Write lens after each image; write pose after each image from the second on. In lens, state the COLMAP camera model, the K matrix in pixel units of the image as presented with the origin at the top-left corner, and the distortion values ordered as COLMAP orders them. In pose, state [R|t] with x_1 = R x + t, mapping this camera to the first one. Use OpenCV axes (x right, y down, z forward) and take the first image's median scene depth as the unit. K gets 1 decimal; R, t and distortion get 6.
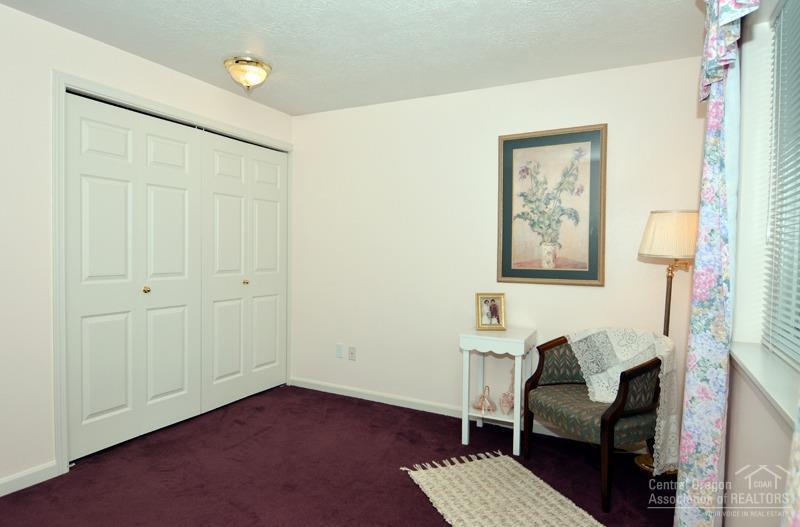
lens RADIAL K [[472.4, 0, 399.1], [0, 472.4, 269.5], [0, 0, 1]] dist [0.001688, -0.000268]
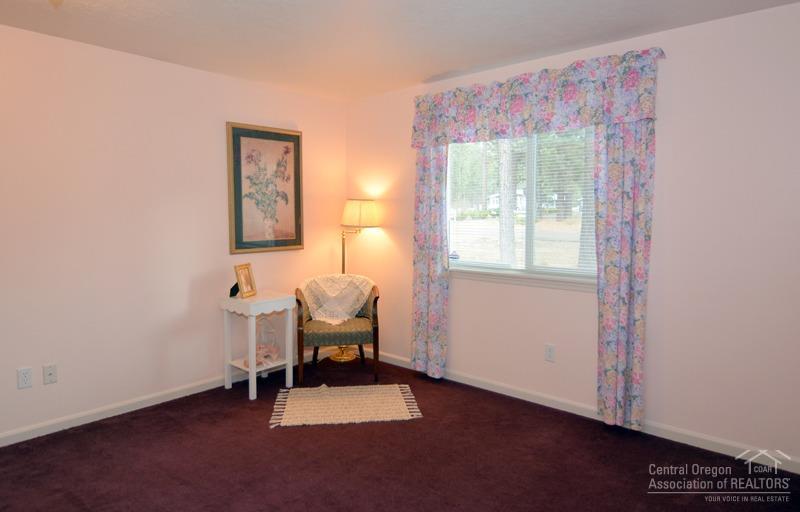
lens RADIAL K [[490.2, 0, 399.7], [0, 490.2, 250.5], [0, 0, 1]] dist [-0.003585, -0.001776]
pose [[0.236018, -0.088924, 0.967671, -0.852406], [0.046967, 0.995684, 0.080043, -0.059273], [-0.970613, 0.026557, 0.239176, 0.360977]]
